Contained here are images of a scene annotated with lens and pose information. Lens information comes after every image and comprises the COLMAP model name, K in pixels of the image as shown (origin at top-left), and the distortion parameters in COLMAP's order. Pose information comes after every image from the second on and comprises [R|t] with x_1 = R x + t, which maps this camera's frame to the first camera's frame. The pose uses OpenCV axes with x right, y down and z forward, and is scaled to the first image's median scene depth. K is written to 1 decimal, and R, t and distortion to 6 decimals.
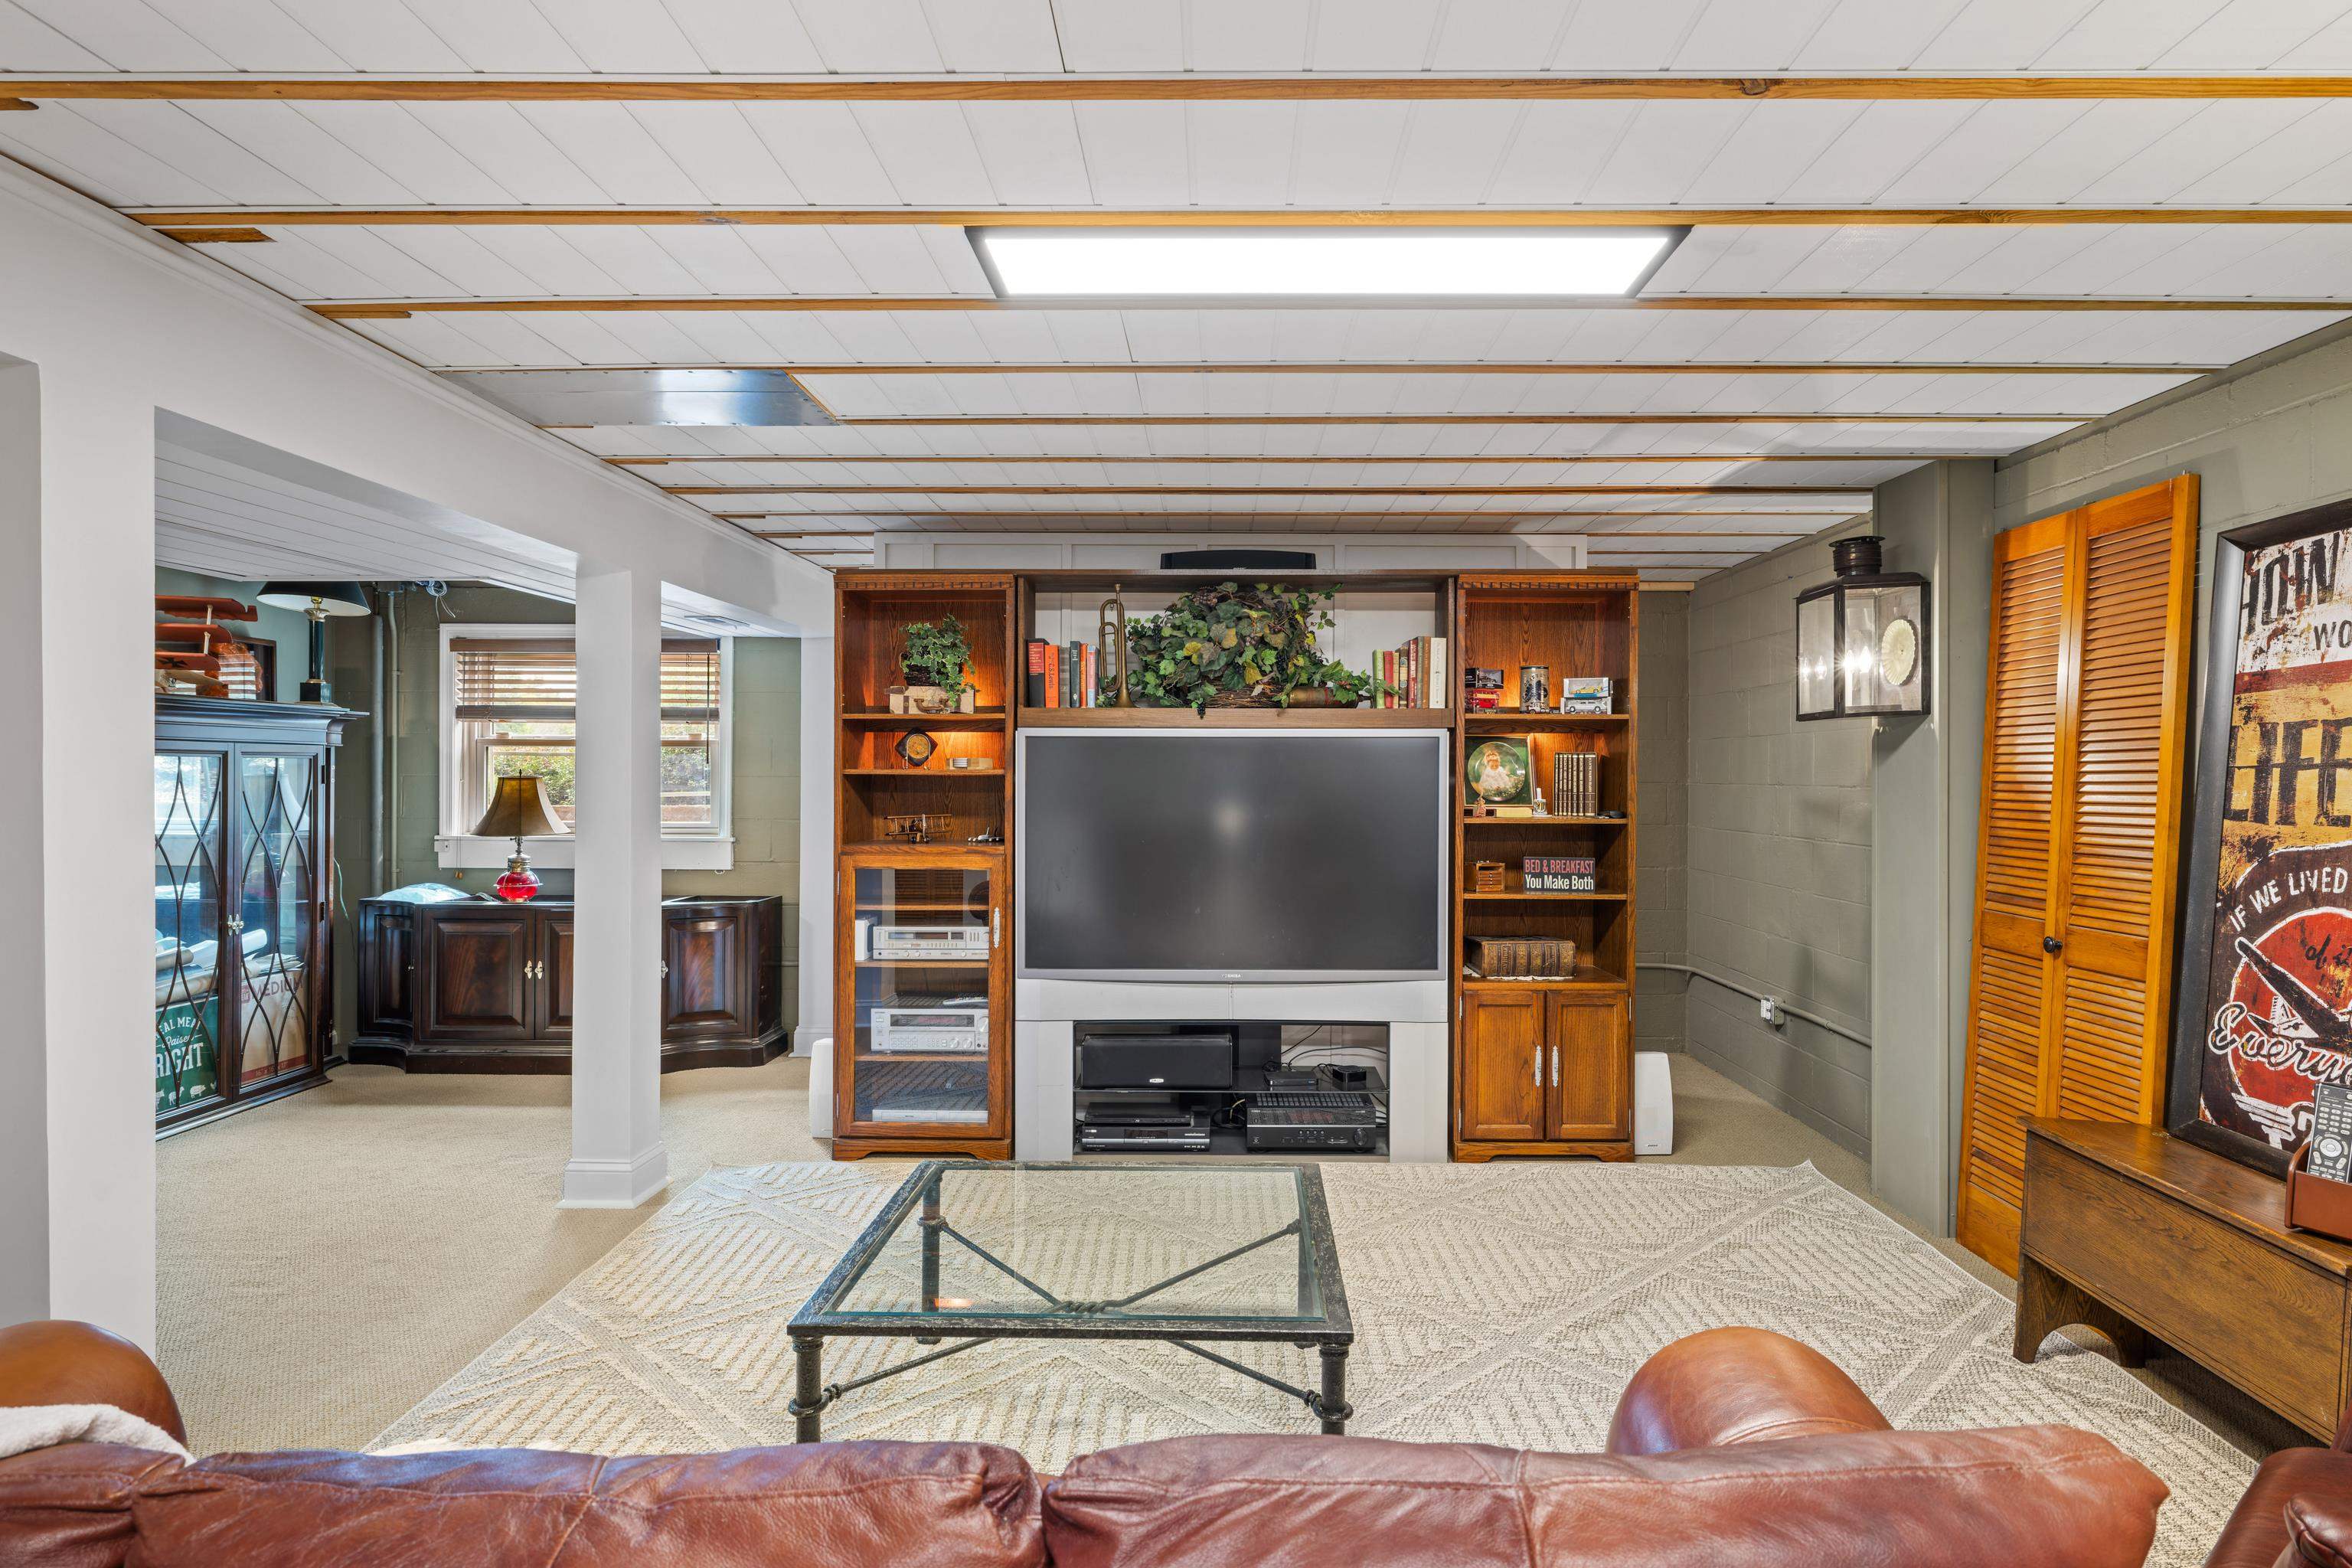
lens RADIAL K [[1325.4, 0, 1184.8], [0, 1325.4, 782.3], [0, 0, 1]] dist [-0.001210, 0.000006]
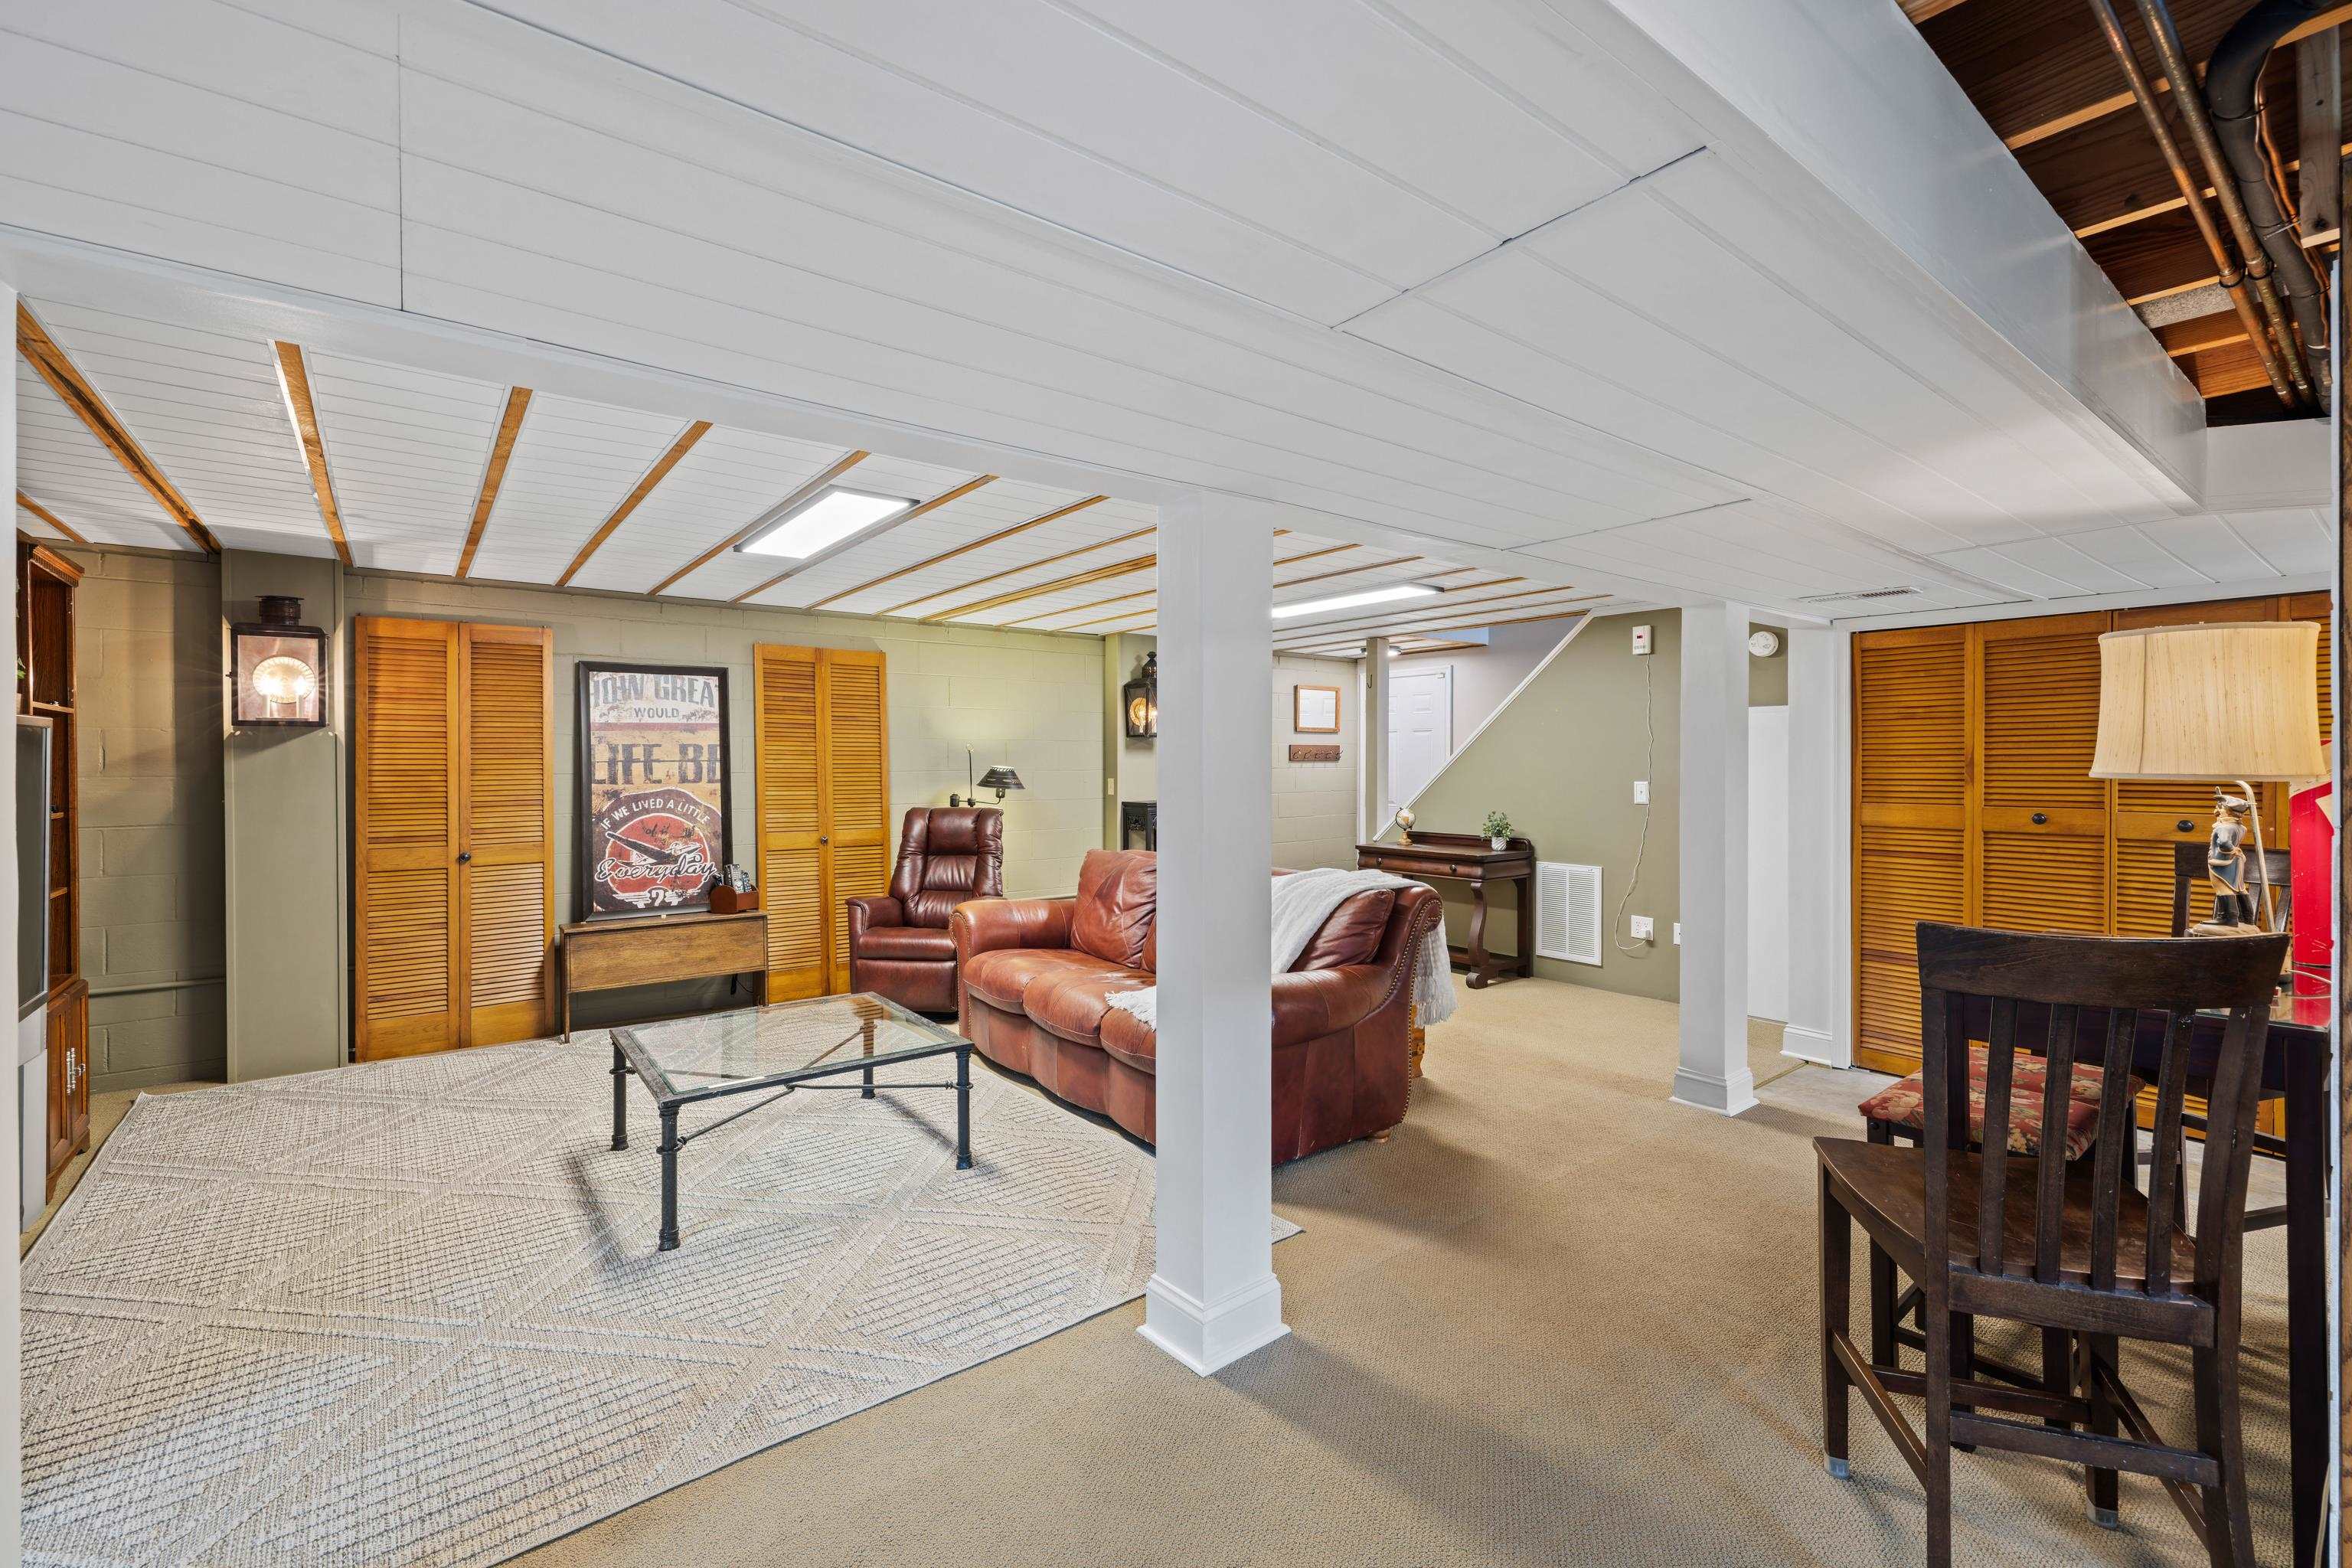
lens RADIAL K [[979.0, 0, 1177.4], [0, 979.0, 777.5], [0, 0, 1]] dist [-0.000178, 0.000494]
pose [[-0.622755, -0.004364, 0.782405, -1.301740], [0.010796, 0.999841, 0.014170, 0.003536], [-0.782342, 0.017272, -0.622609, 1.335627]]
